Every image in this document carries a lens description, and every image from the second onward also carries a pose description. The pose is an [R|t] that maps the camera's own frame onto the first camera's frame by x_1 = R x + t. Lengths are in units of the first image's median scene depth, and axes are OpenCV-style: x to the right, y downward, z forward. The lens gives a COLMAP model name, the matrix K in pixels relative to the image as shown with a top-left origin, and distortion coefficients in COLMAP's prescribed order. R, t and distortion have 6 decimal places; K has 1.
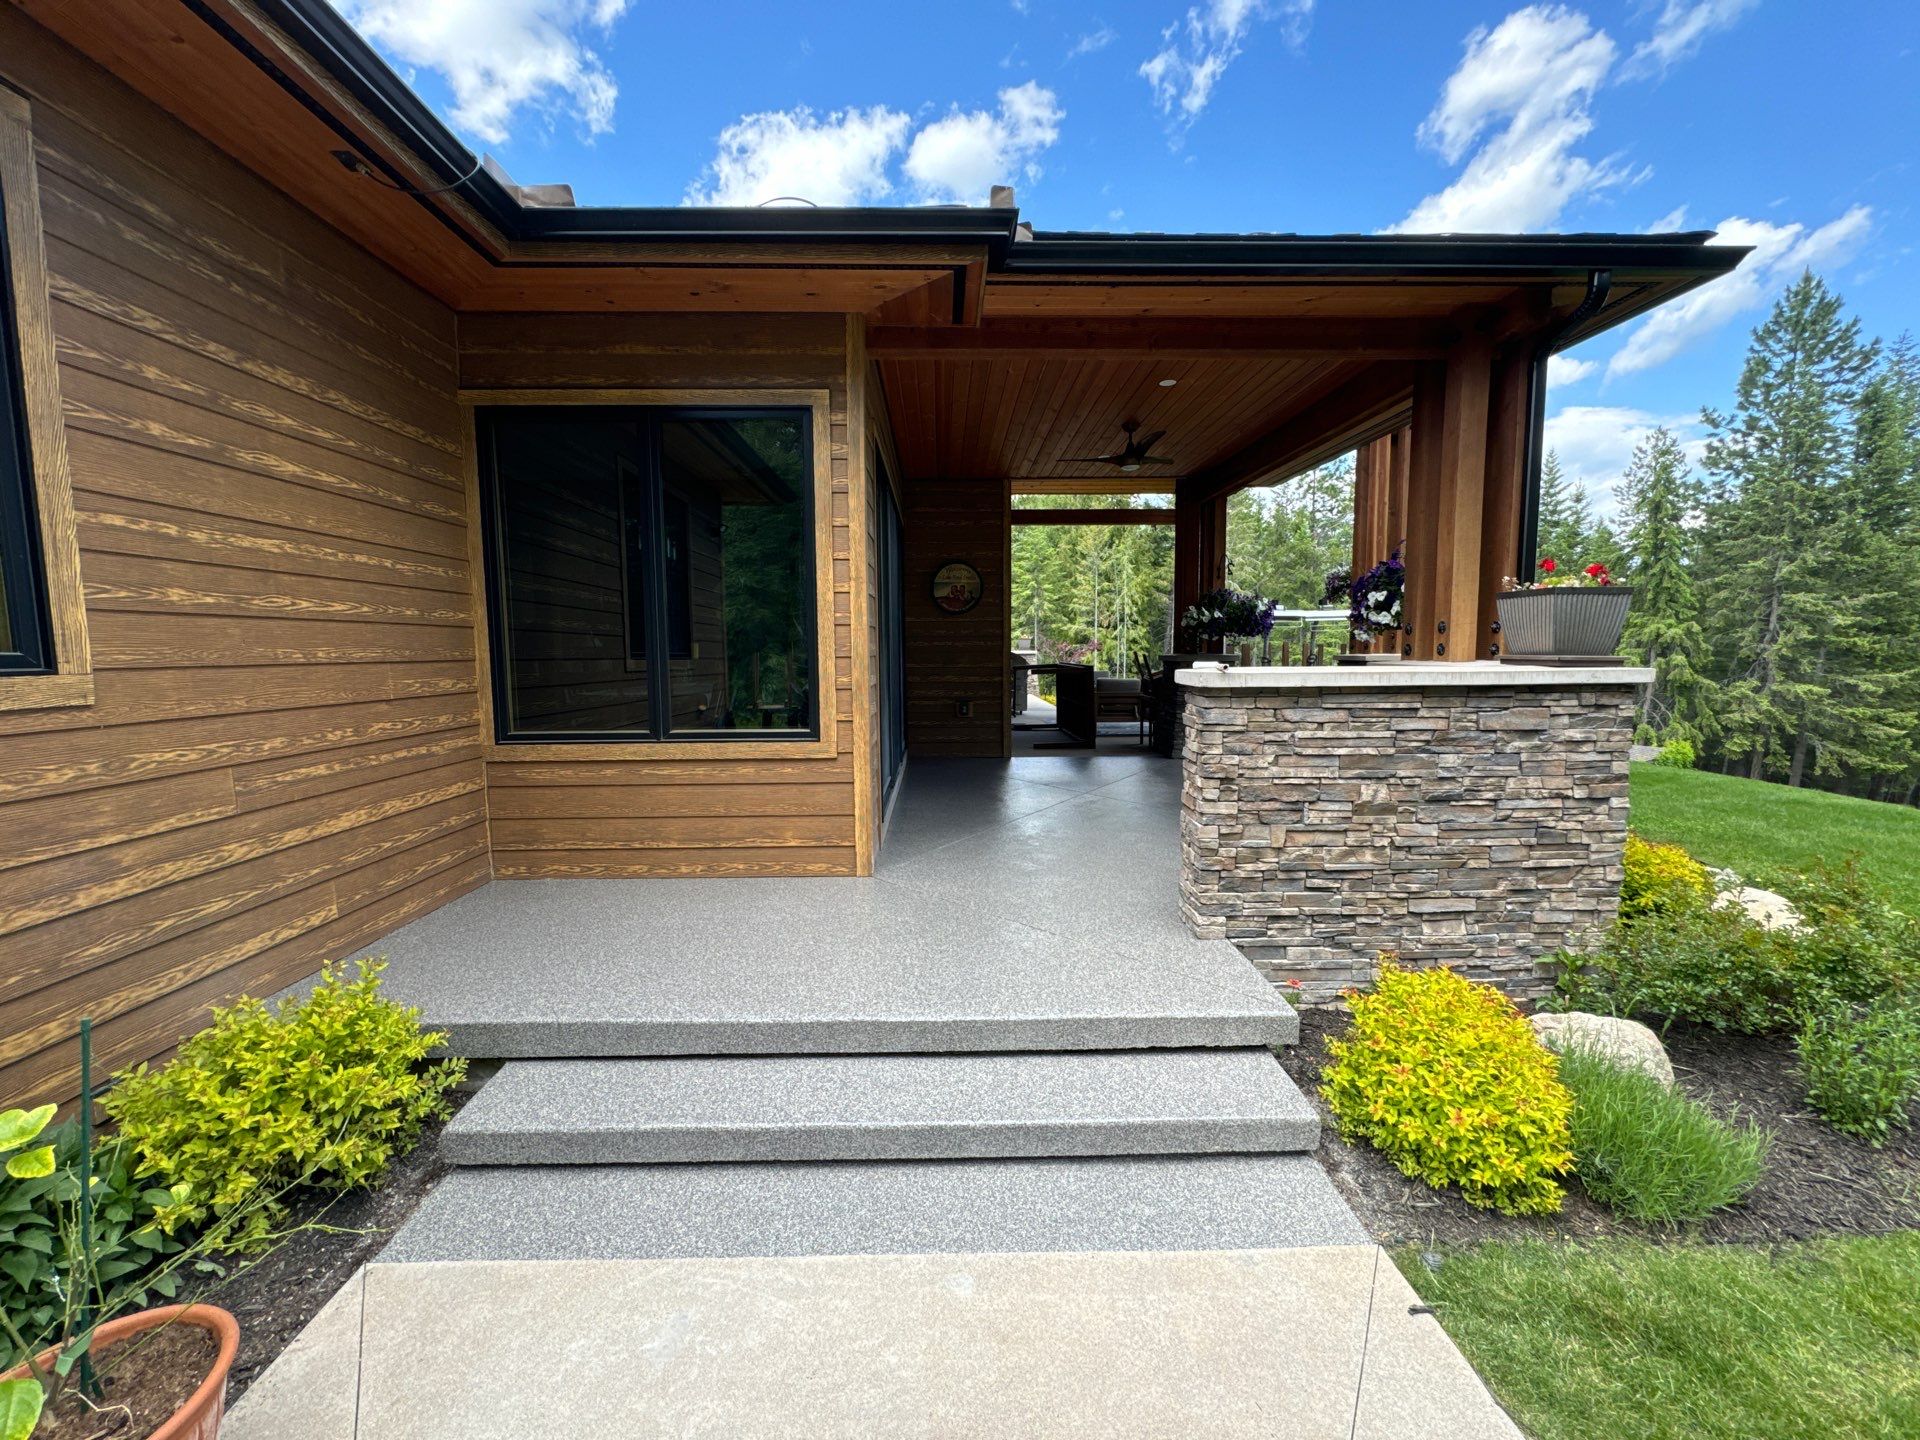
lens RADIAL K [[777.5, 0, 954.8], [0, 777.5, 719.7], [0, 0, 1]] dist [0.001300, 0.000928]
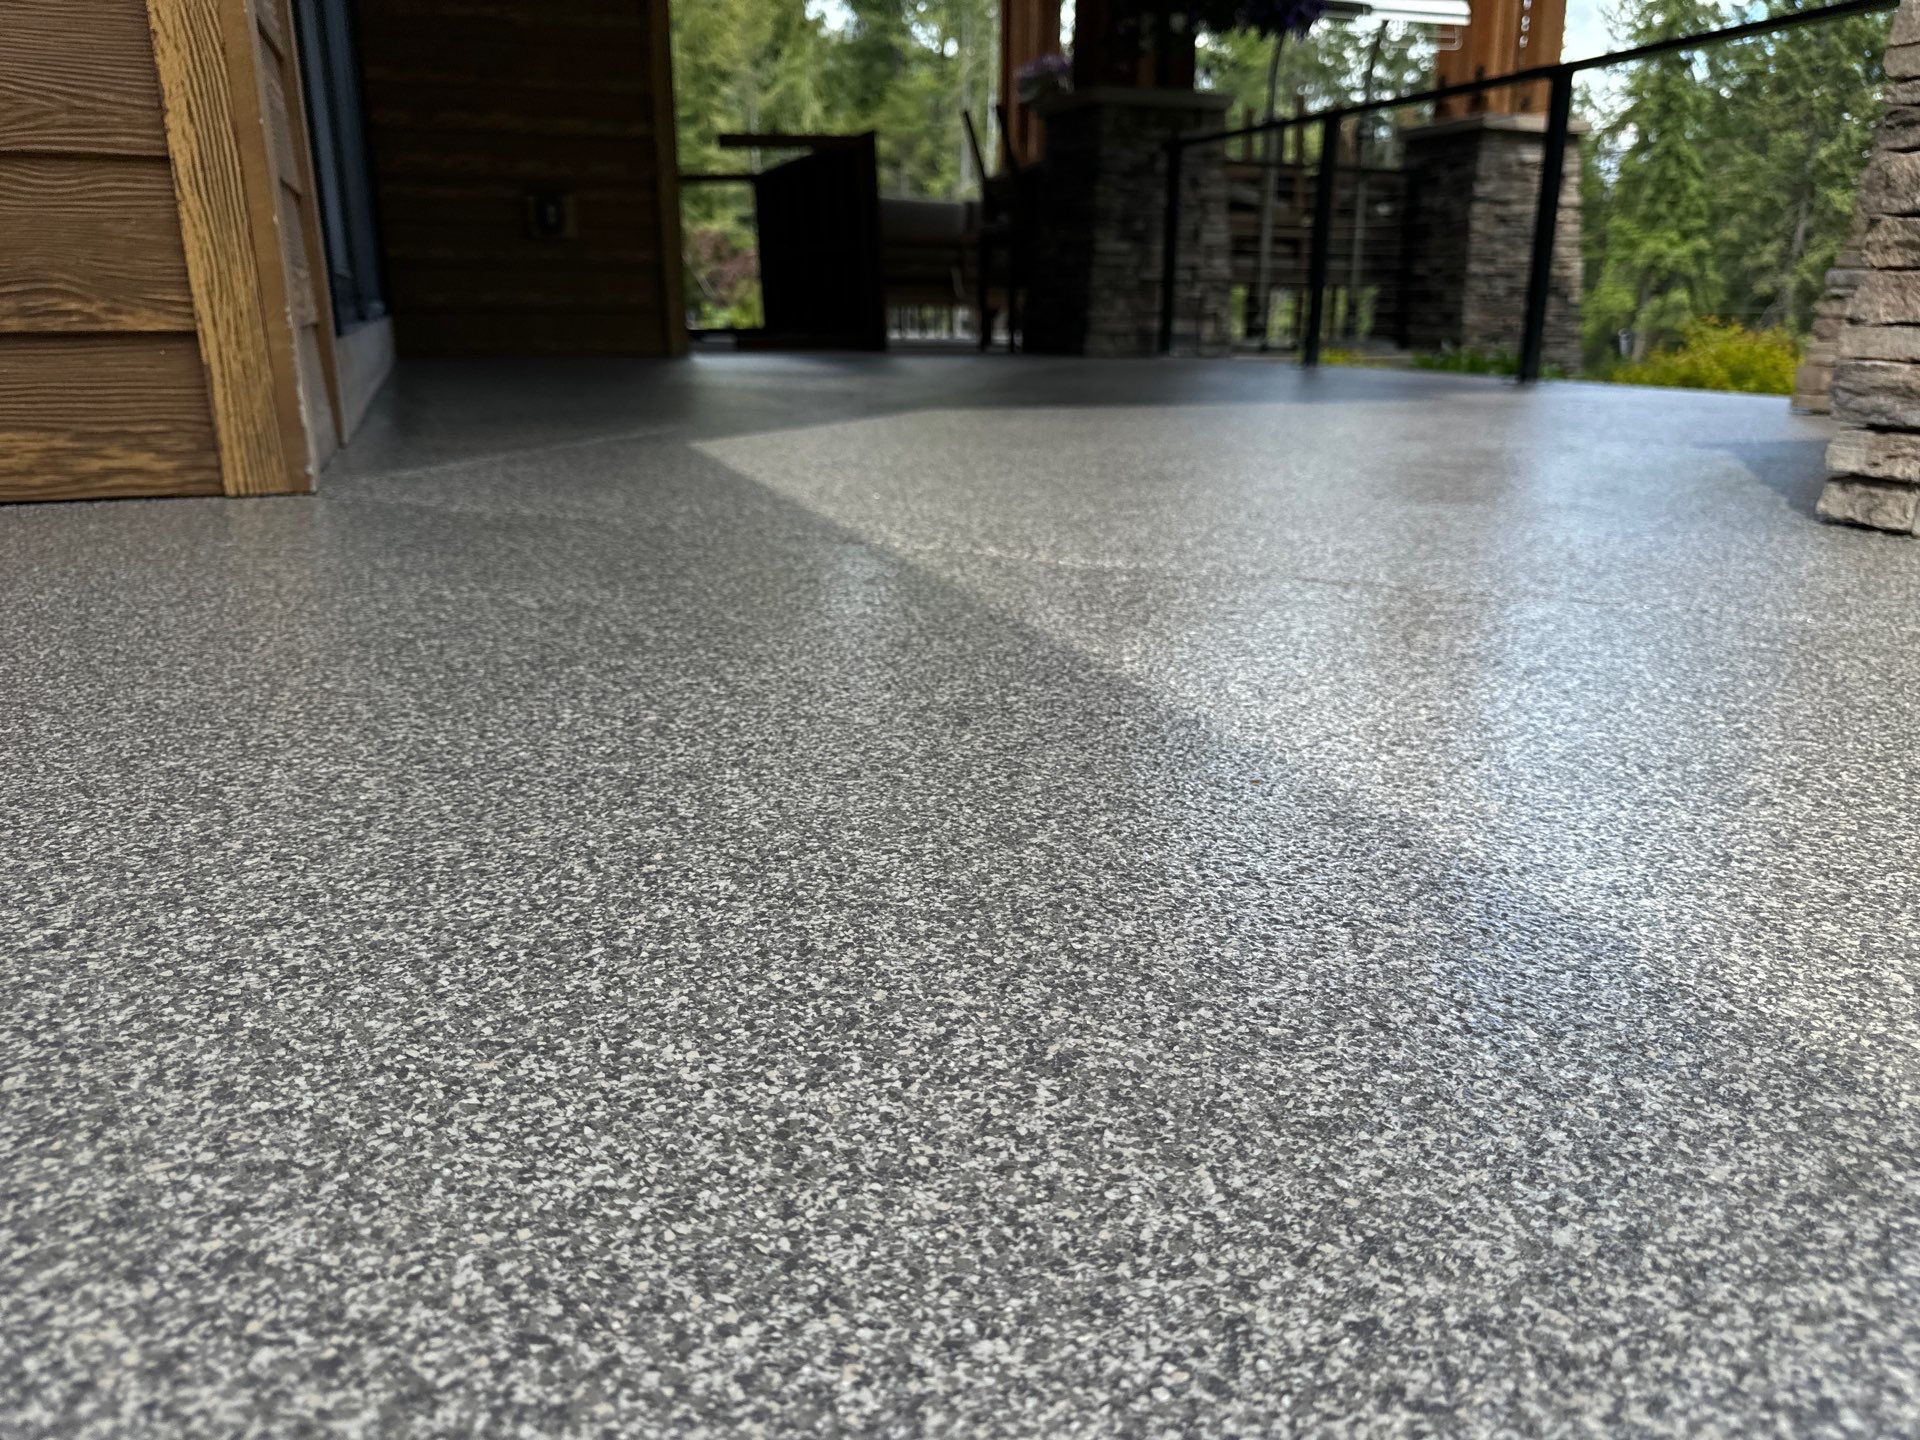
lens RADIAL K [[1364.7, 0, 957.4], [0, 1364.7, 733.2], [0, 0, 1]] dist [0.057883, -0.068681]
pose [[0.944156, -0.085852, 0.318117, -0.084752], [0.021512, 0.979460, 0.200486, 0.247251], [-0.328795, -0.182446, 0.926610, 0.766009]]
